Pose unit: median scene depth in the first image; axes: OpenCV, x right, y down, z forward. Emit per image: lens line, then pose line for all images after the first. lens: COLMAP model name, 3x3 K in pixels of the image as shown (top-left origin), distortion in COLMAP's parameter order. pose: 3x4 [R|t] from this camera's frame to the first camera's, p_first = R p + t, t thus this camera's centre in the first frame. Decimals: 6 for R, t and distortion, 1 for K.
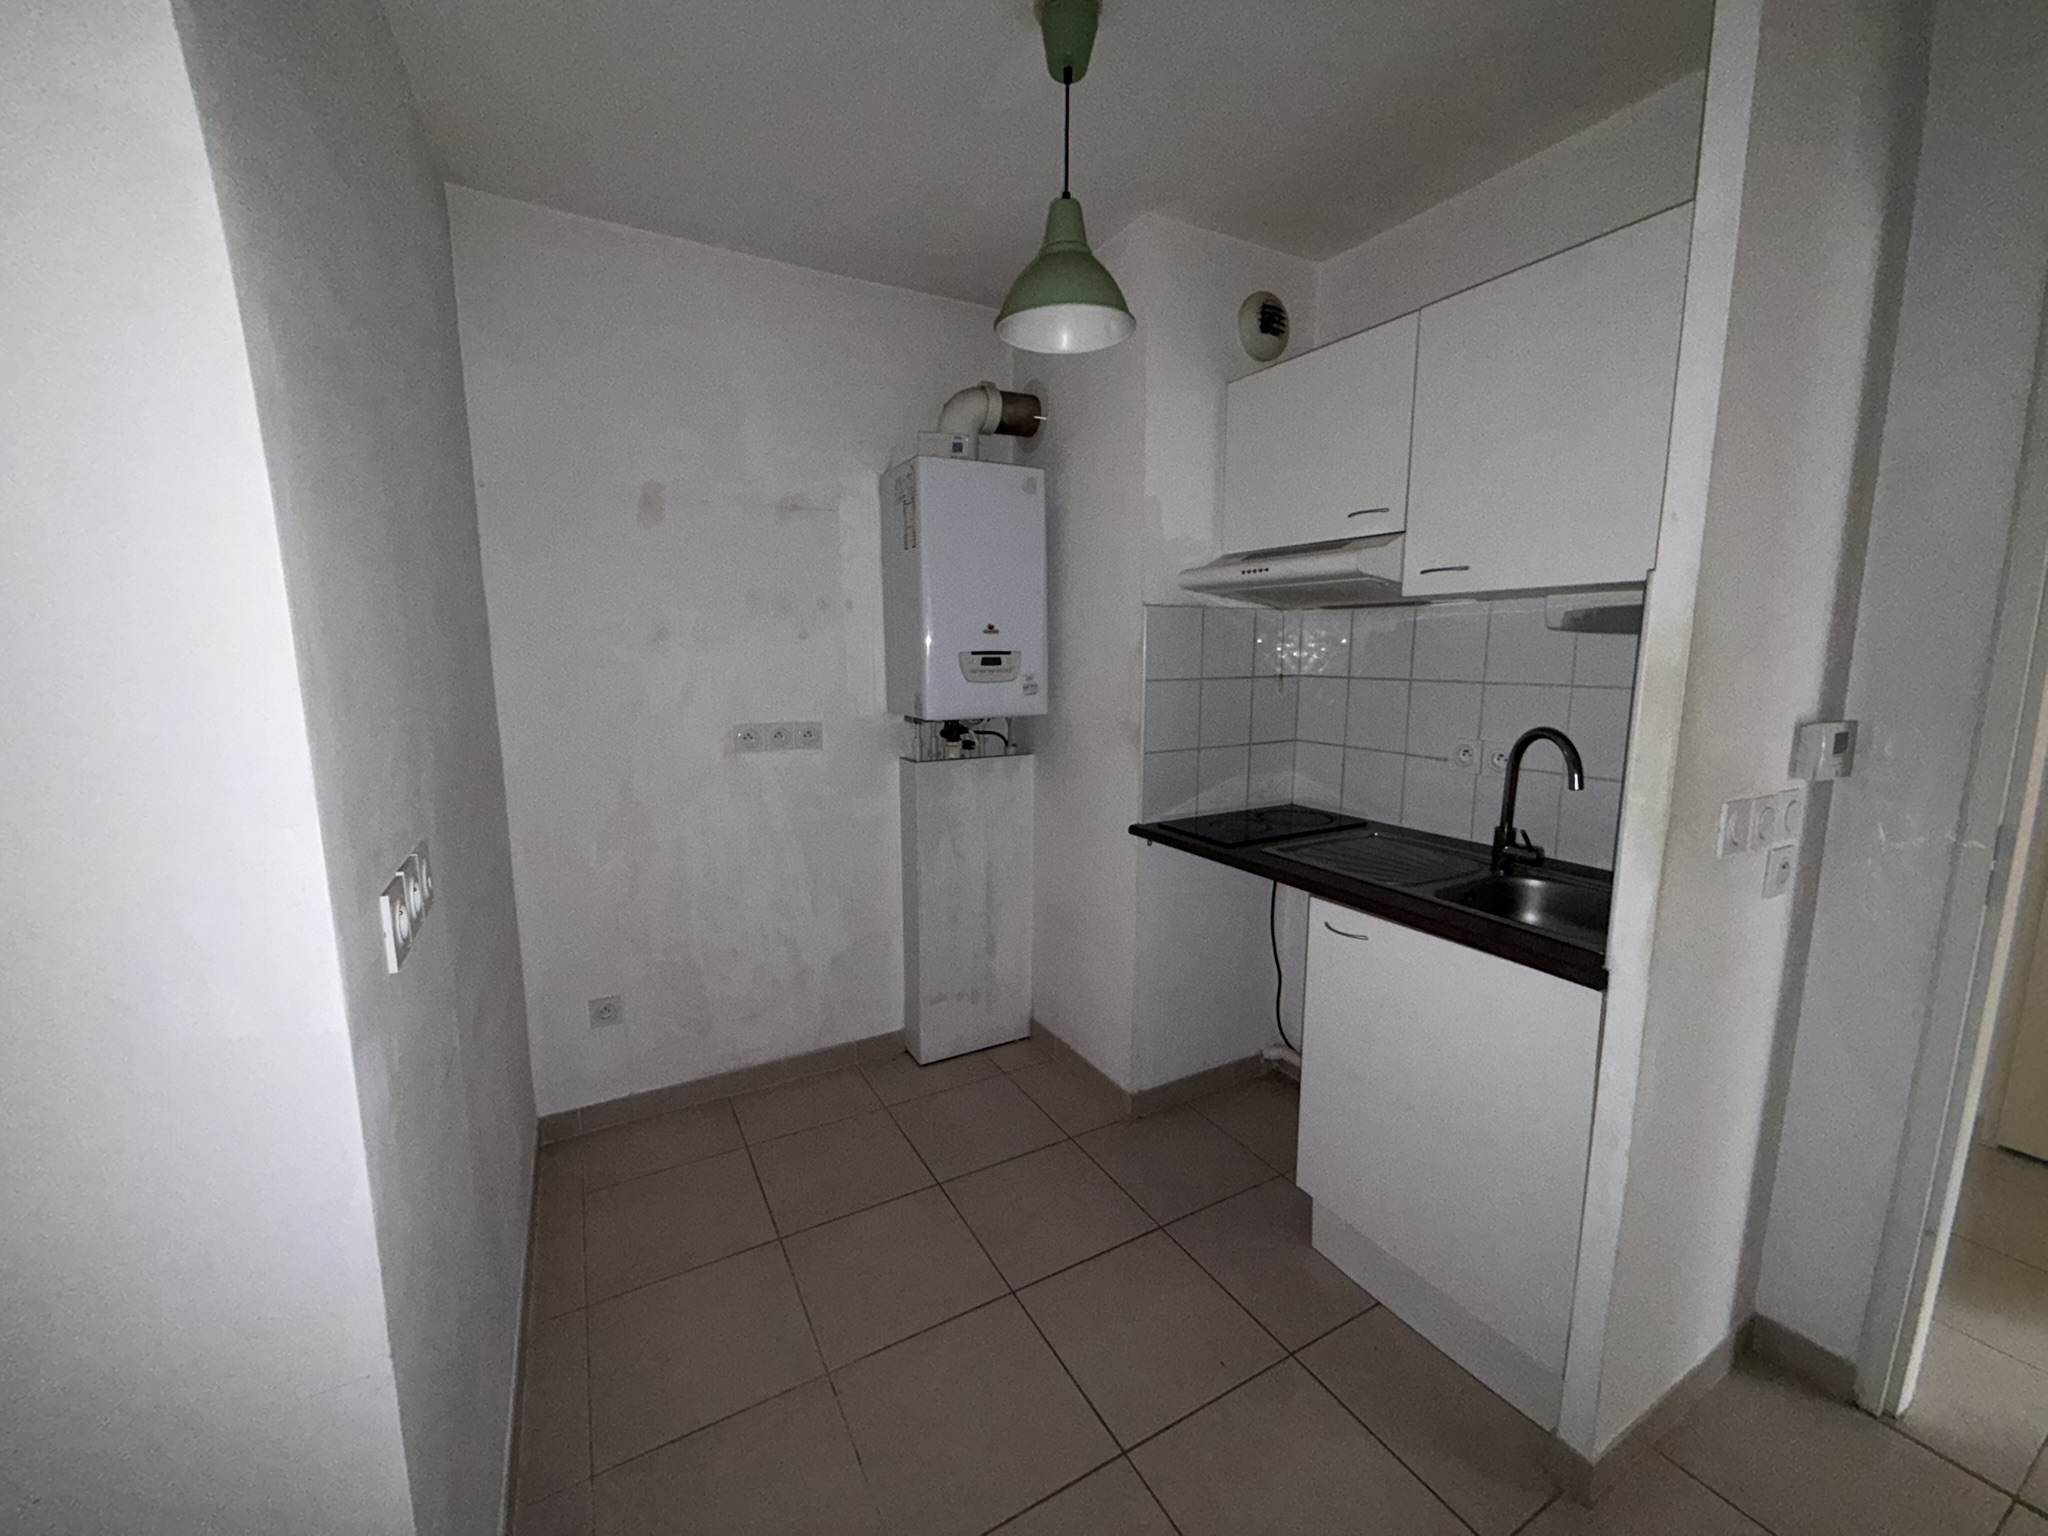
lens RADIAL K [[814.6, 0, 1017.7], [0, 814.6, 776.5], [0, 0, 1]] dist [-0.008974, -0.000002]
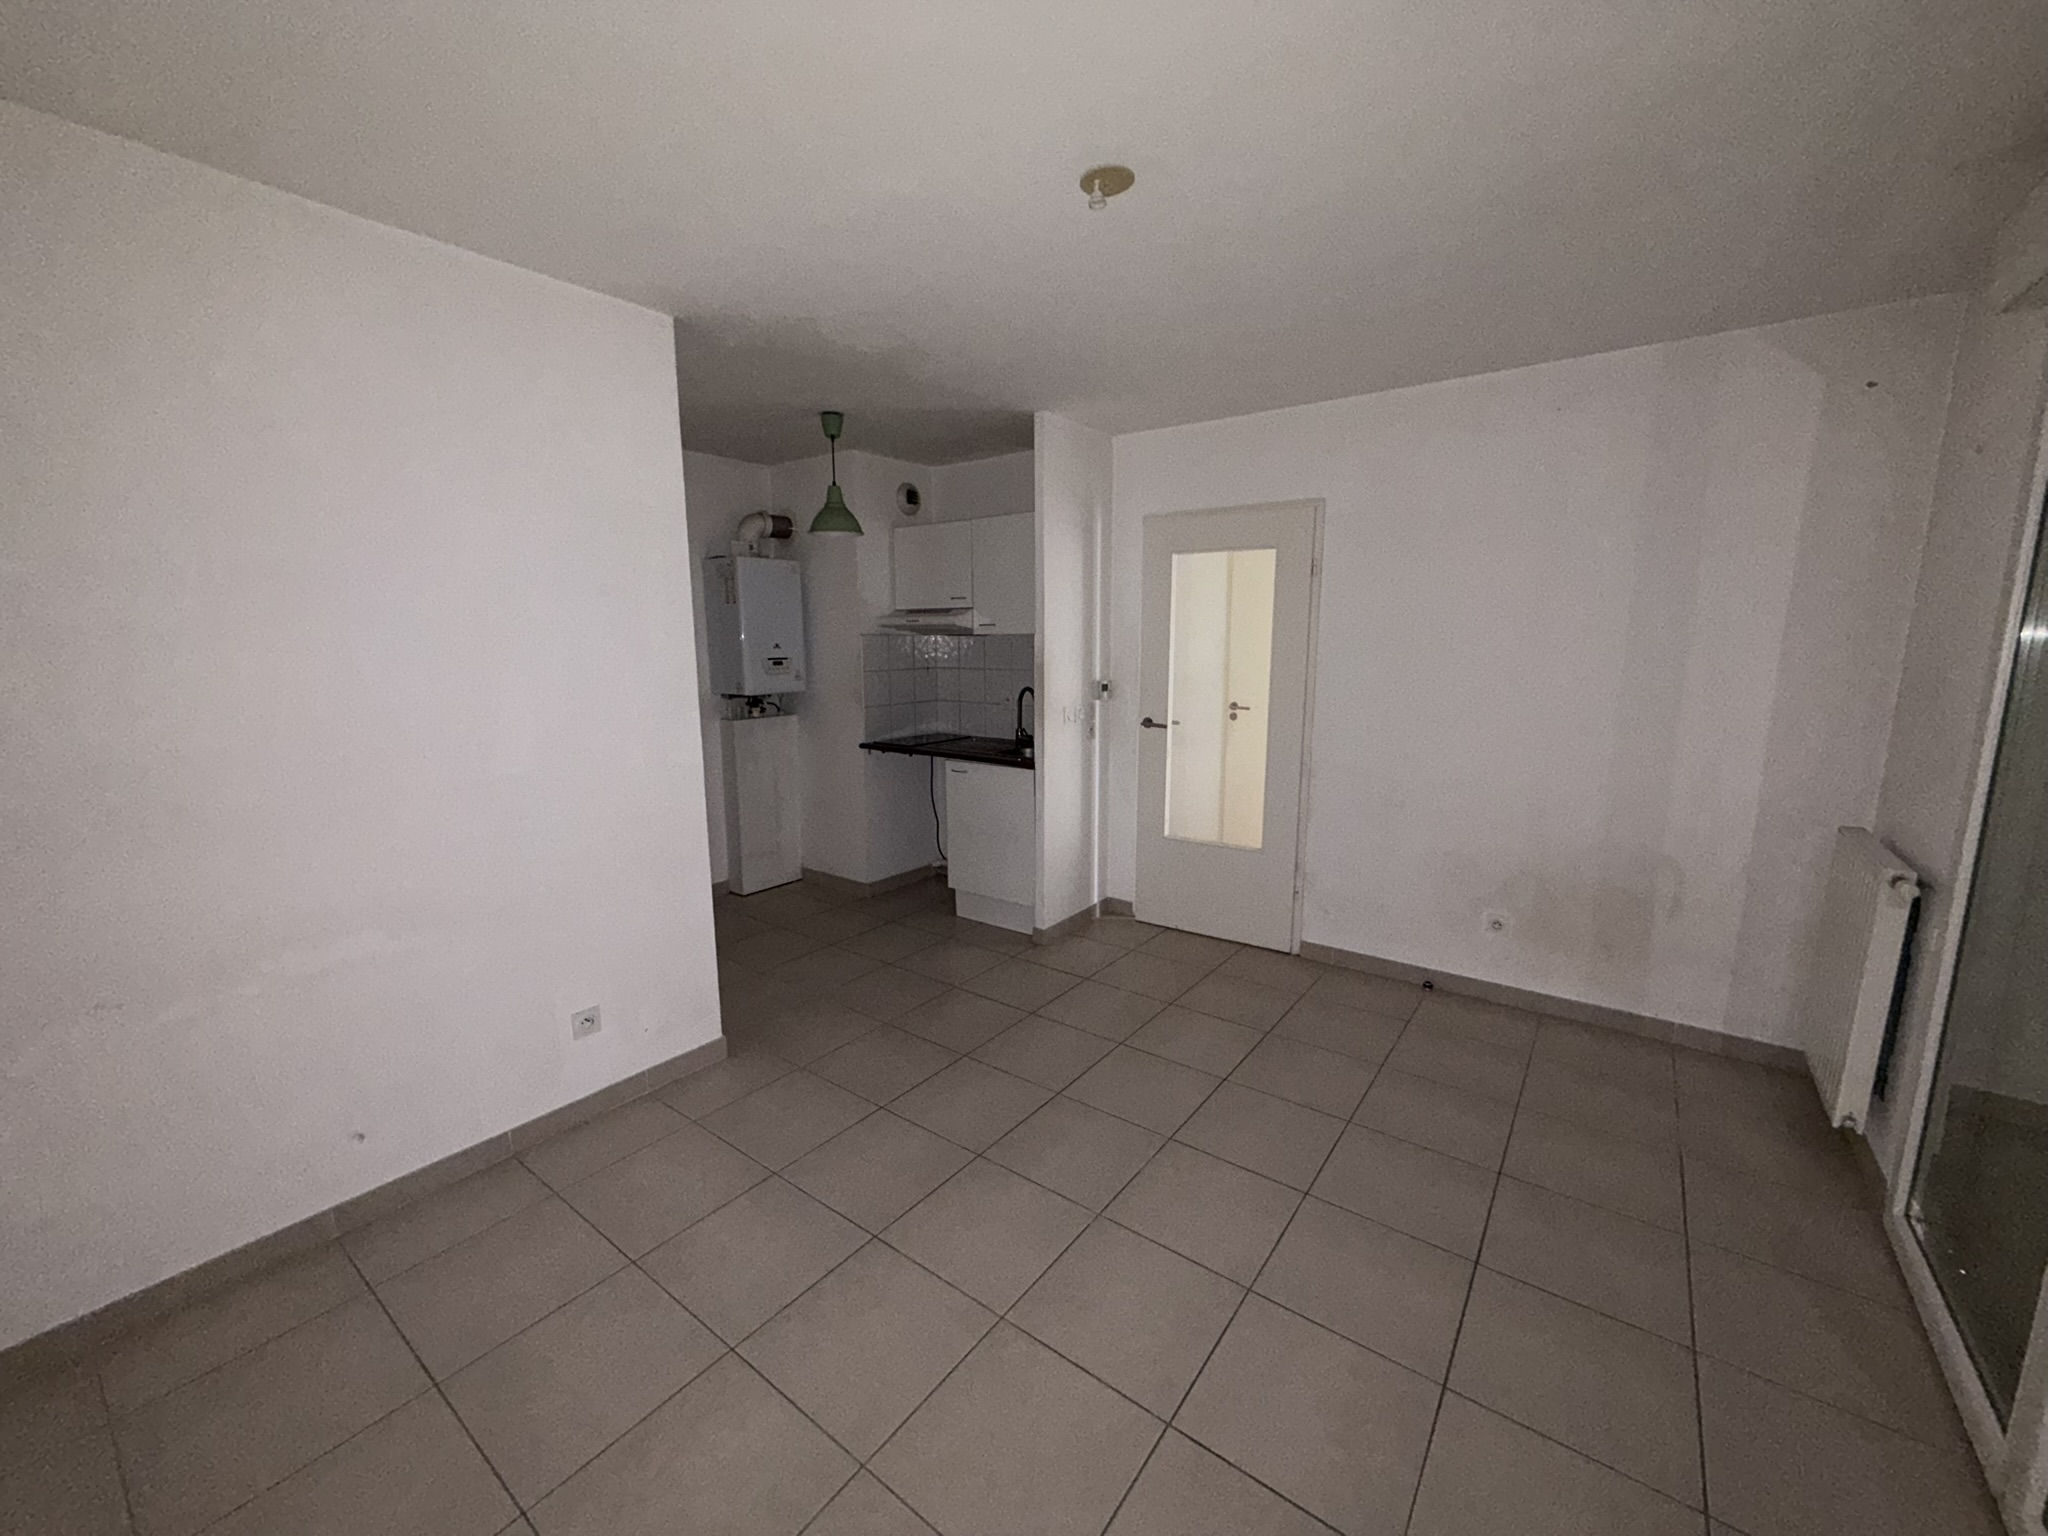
lens RADIAL K [[814.6, 0, 1023.6], [0, 814.6, 774.6], [0, 0, 1]] dist [-0.008974, -0.000002]
pose [[0.909402, -0.070838, 0.409841, -0.297822], [0.065777, 0.997484, 0.026454, 0.100065], [-0.410684, 0.002901, 0.911773, -0.917171]]
